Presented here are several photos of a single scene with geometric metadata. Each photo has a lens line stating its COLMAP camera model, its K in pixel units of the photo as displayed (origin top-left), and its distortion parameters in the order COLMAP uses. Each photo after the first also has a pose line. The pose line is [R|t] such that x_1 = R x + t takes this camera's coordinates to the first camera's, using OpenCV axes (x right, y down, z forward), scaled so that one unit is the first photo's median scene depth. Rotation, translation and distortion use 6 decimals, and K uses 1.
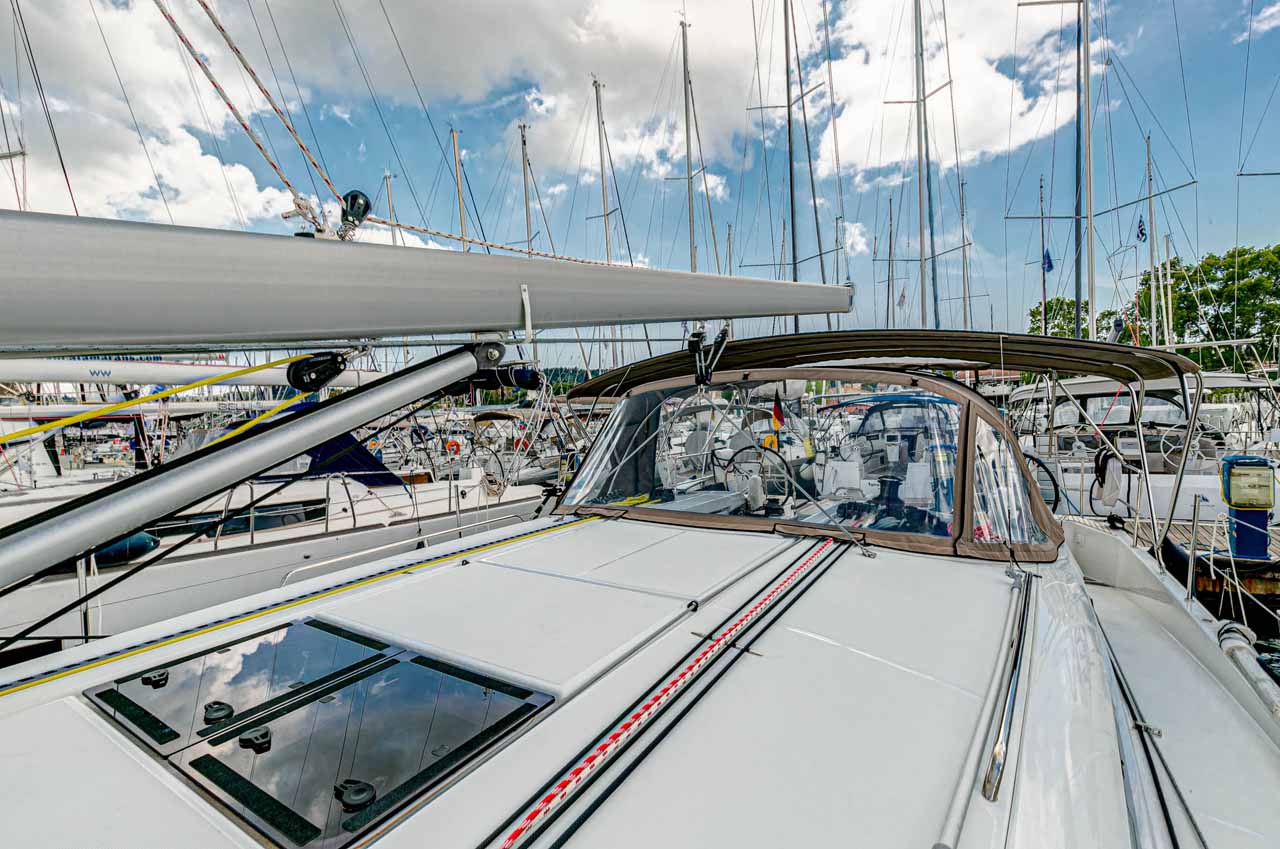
lens RADIAL K [[568.4, 0, 642.7], [0, 568.4, 424.5], [0, 0, 1]] dist [0.000401, 0.000827]
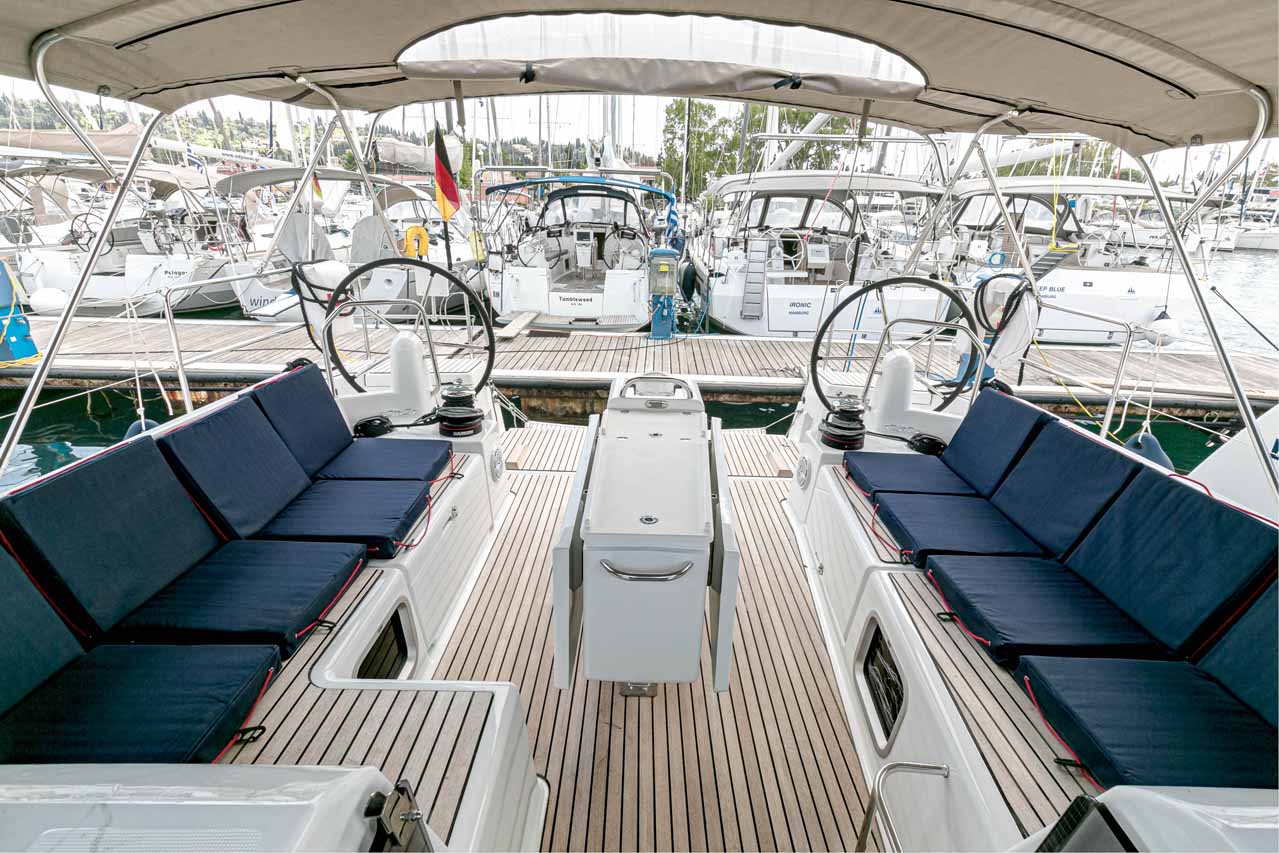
lens RADIAL K [[568.0, 0, 642.2], [0, 568.0, 426.5], [0, 0, 1]] dist [0.000401, 0.000827]
pose [[0.831325, -0.147933, 0.535738, 0.049091], [-0.048561, 0.940907, 0.335167, 0.005001], [-0.553661, -0.304649, 0.775015, 0.260009]]
